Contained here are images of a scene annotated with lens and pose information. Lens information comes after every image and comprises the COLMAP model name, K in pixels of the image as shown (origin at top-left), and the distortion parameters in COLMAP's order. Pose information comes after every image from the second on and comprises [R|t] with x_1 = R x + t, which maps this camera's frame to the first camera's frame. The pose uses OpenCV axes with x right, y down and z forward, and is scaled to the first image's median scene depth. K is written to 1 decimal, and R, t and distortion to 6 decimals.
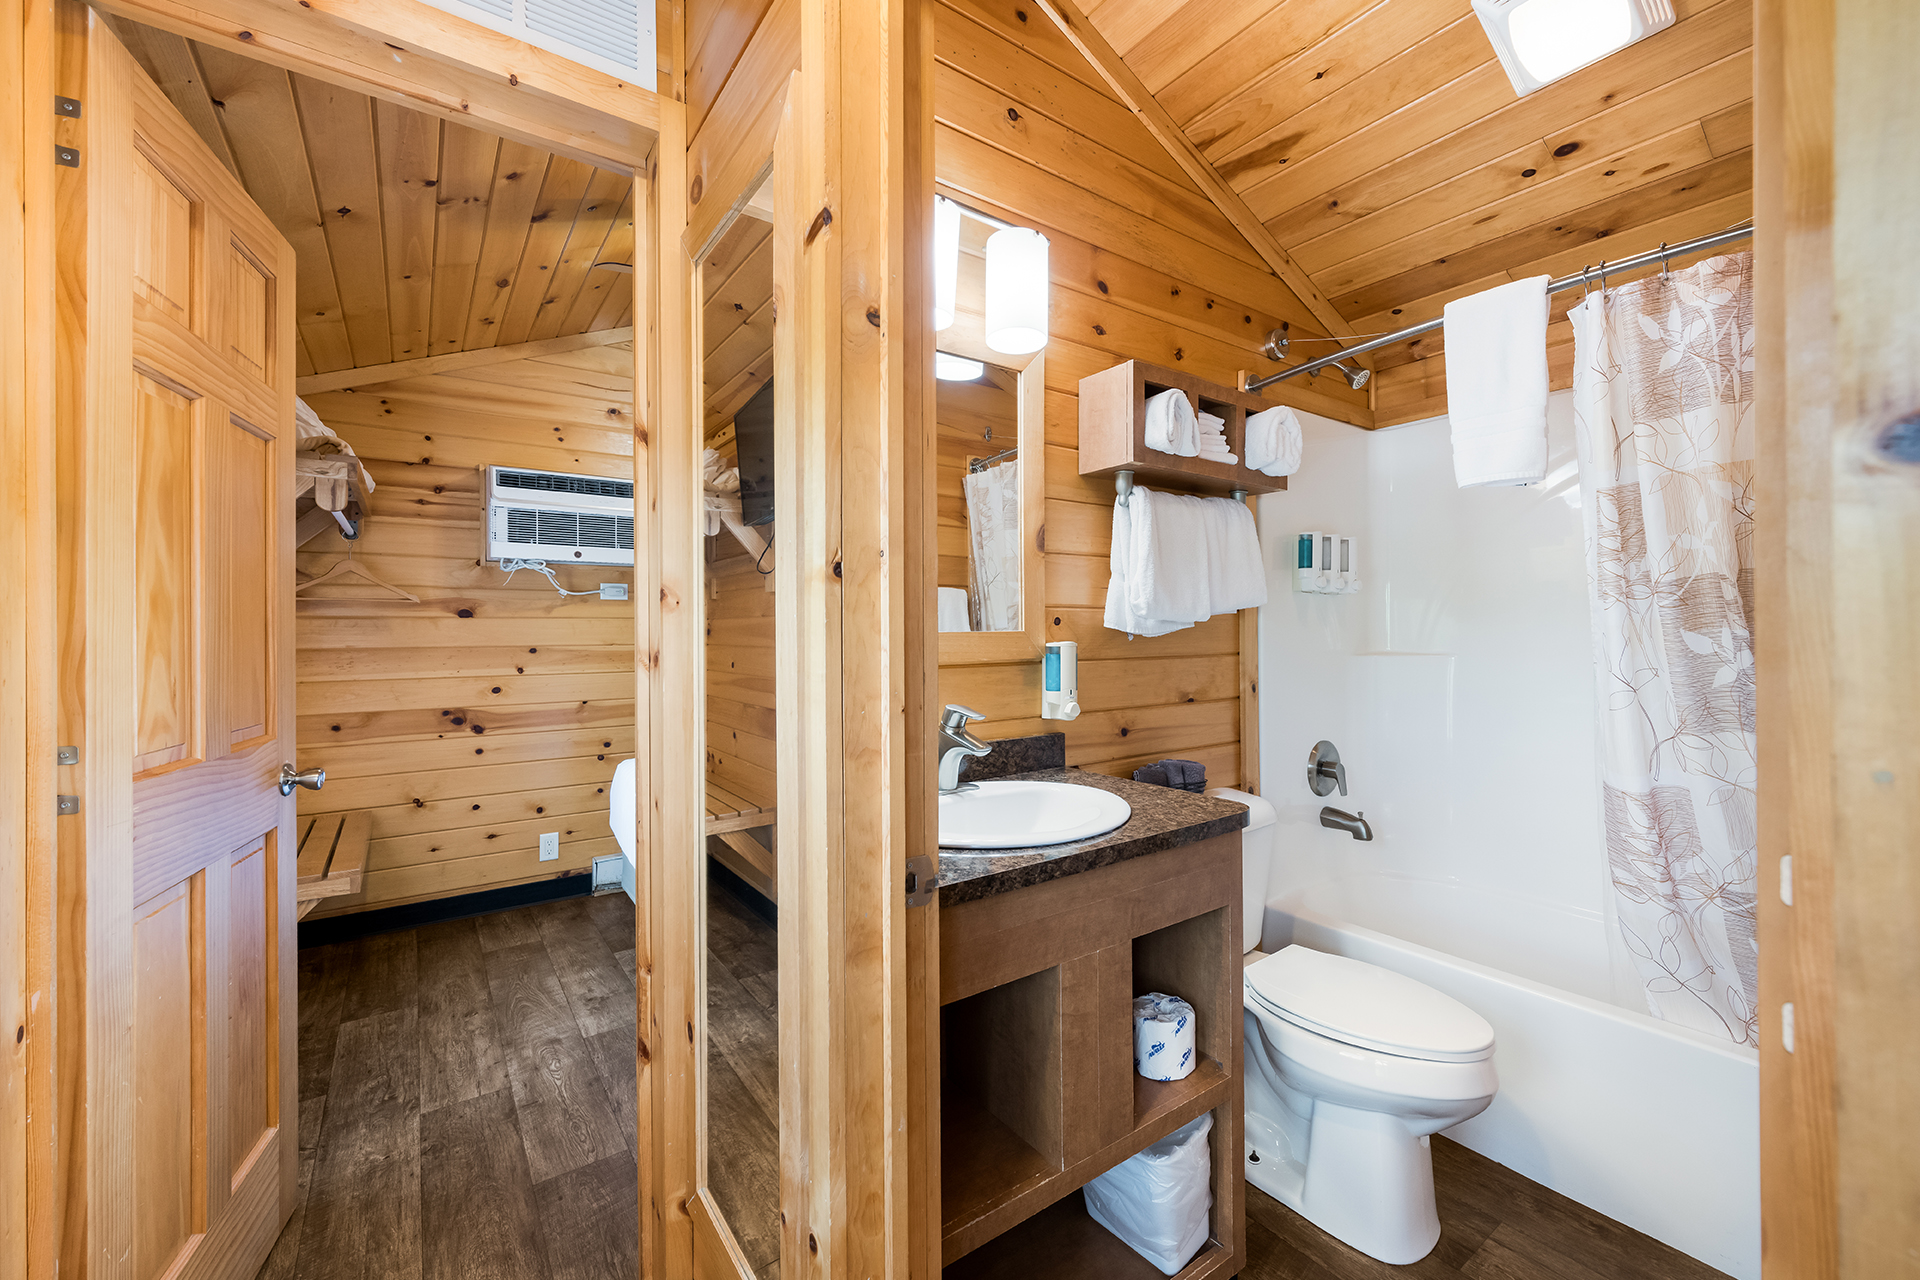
lens RADIAL K [[753.9, 0, 988.1], [0, 753.9, 628.6], [0, 0, 1]] dist [0.010003, -0.001956]
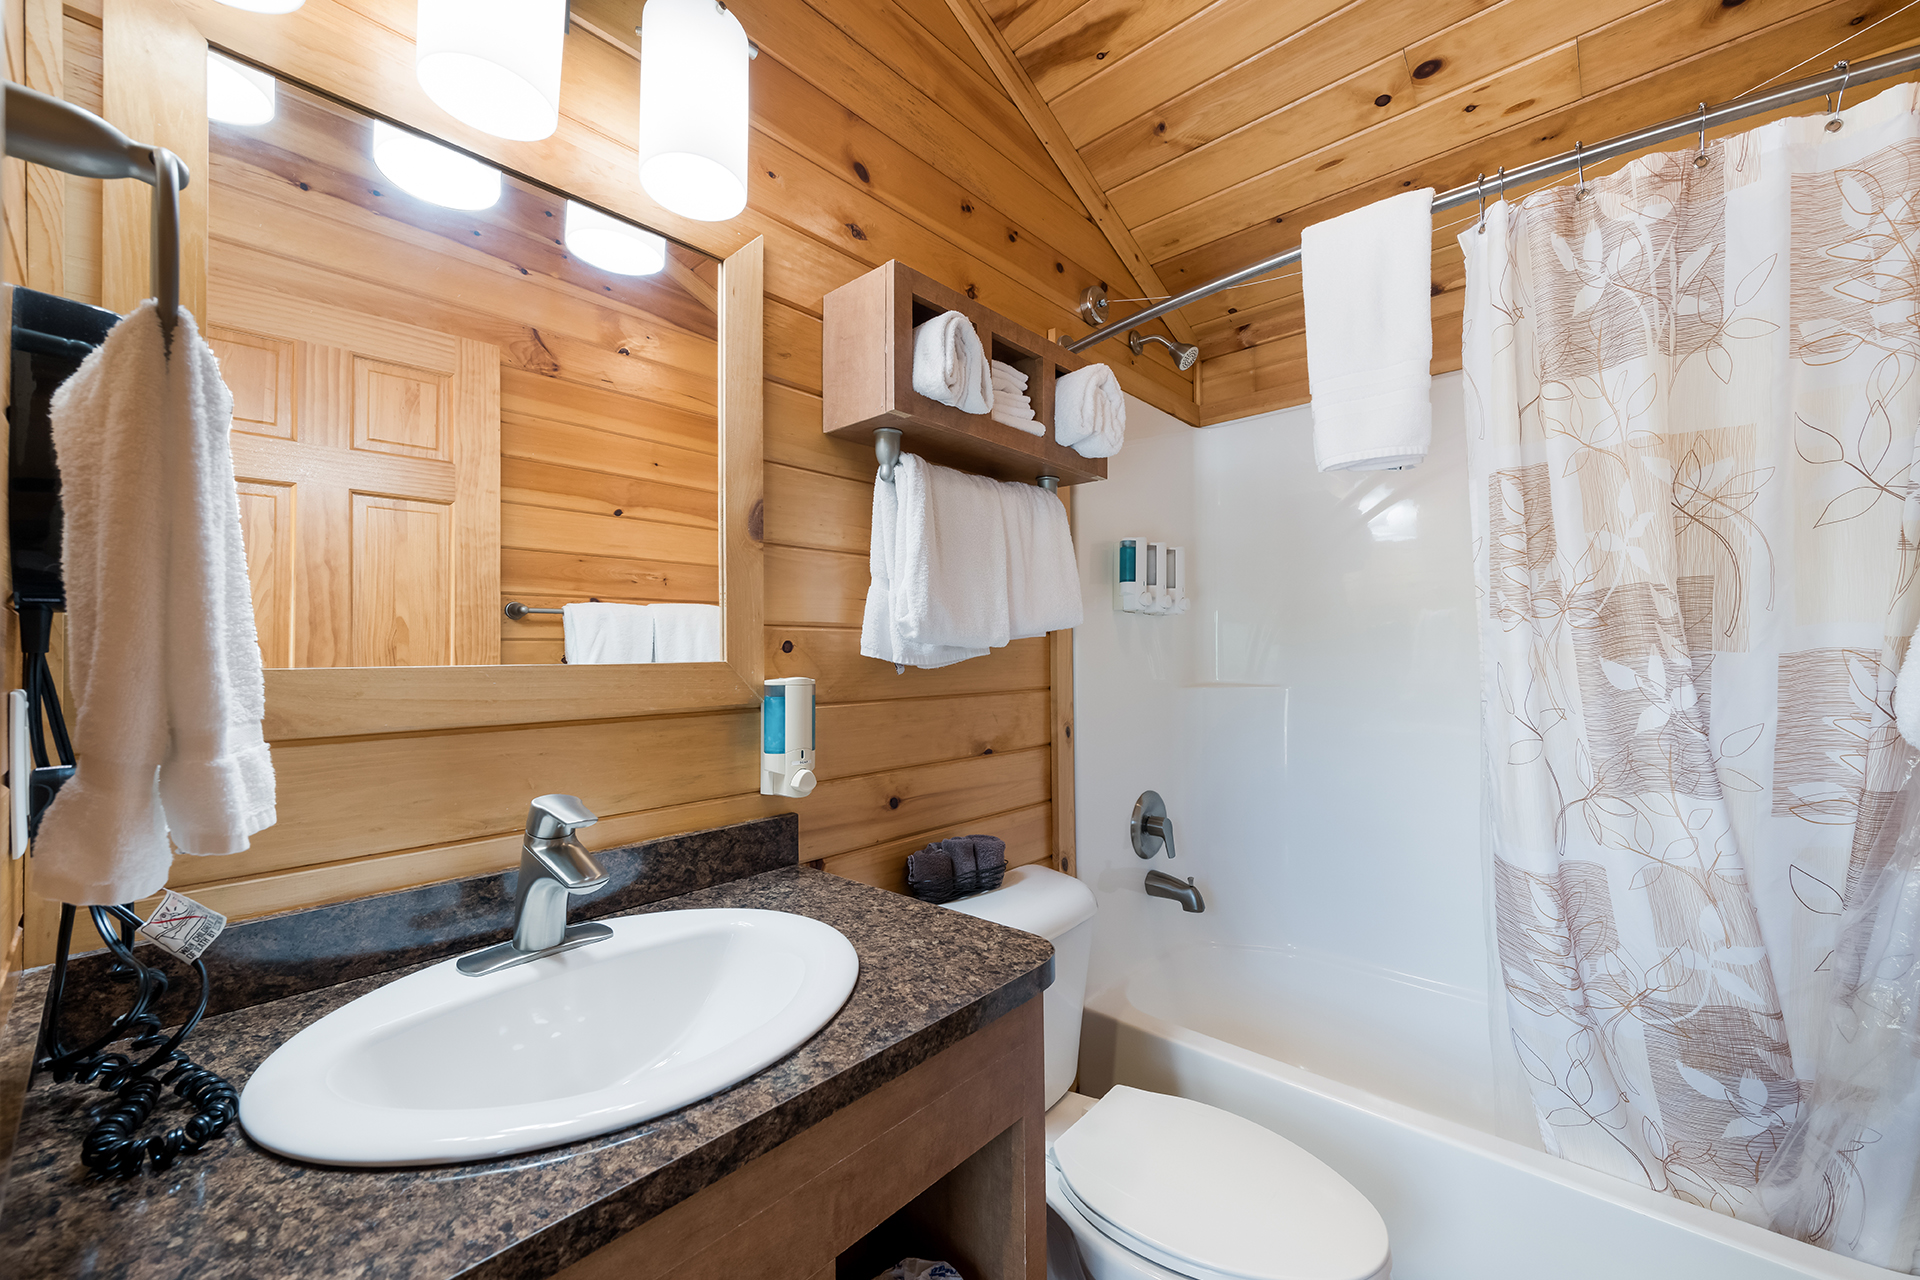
lens RADIAL K [[753.9, 0, 986.8], [0, 753.9, 655.6], [0, 0, 1]] dist [0.010003, -0.001956]
pose [[0.975313, -0.002990, 0.220805, 0.120380], [0.002588, 0.999994, 0.002109, -0.003206], [-0.220810, -0.001485, 0.975316, 0.316258]]
